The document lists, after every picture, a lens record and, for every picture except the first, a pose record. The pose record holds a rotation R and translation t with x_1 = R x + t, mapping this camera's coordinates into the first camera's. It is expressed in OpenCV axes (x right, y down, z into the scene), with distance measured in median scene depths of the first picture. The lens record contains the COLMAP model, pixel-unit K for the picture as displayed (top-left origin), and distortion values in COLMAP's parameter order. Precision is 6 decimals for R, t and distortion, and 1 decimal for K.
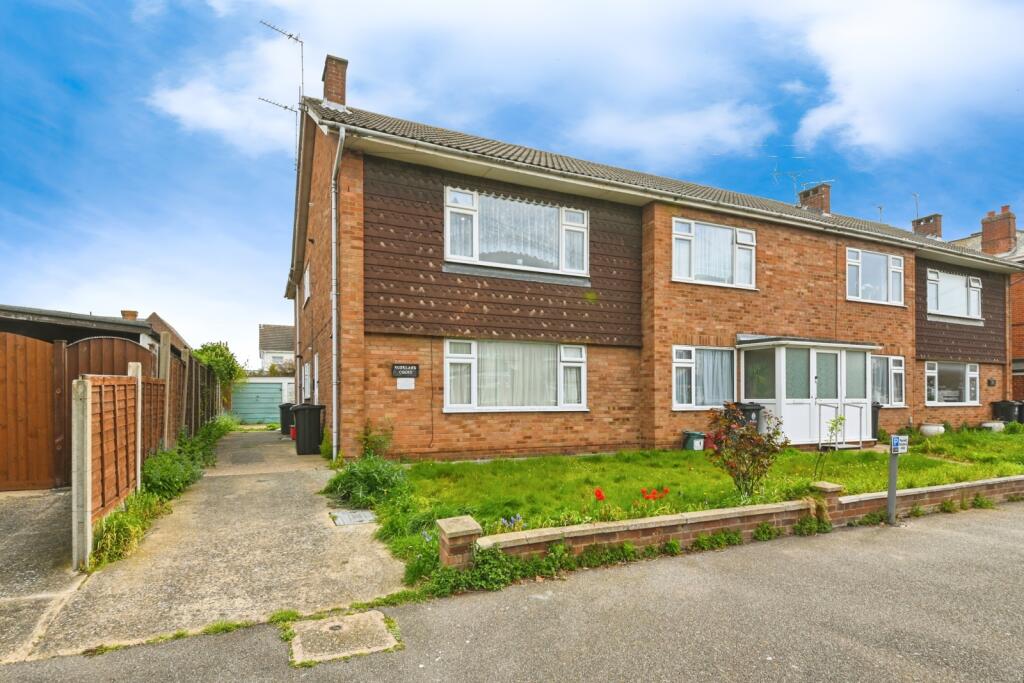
lens RADIAL K [[489.1, 0, 496.2], [0, 489.1, 316.4], [0, 0, 1]] dist [0.012618, -0.015452]
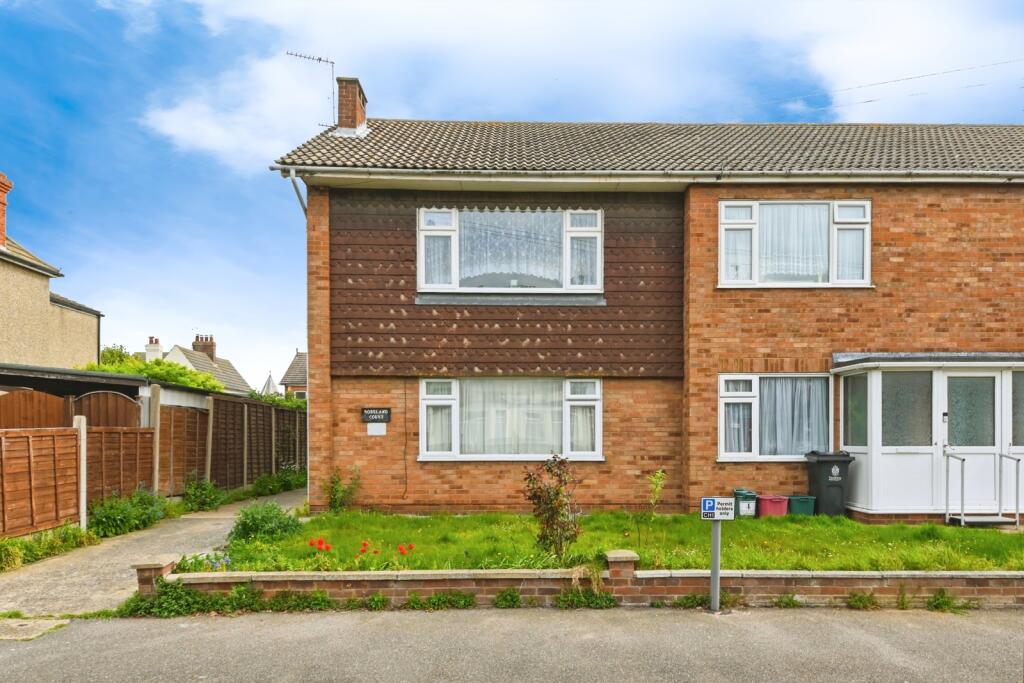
lens RADIAL K [[649.5, 0, 511.1], [0, 649.5, 327.6], [0, 0, 1]] dist [0.007585, -0.000121]
pose [[0.925850, -0.065354, -0.372198, 0.459469], [0.062736, 0.997846, -0.019155, -0.013176], [0.372648, -0.005616, 0.927956, -0.041239]]
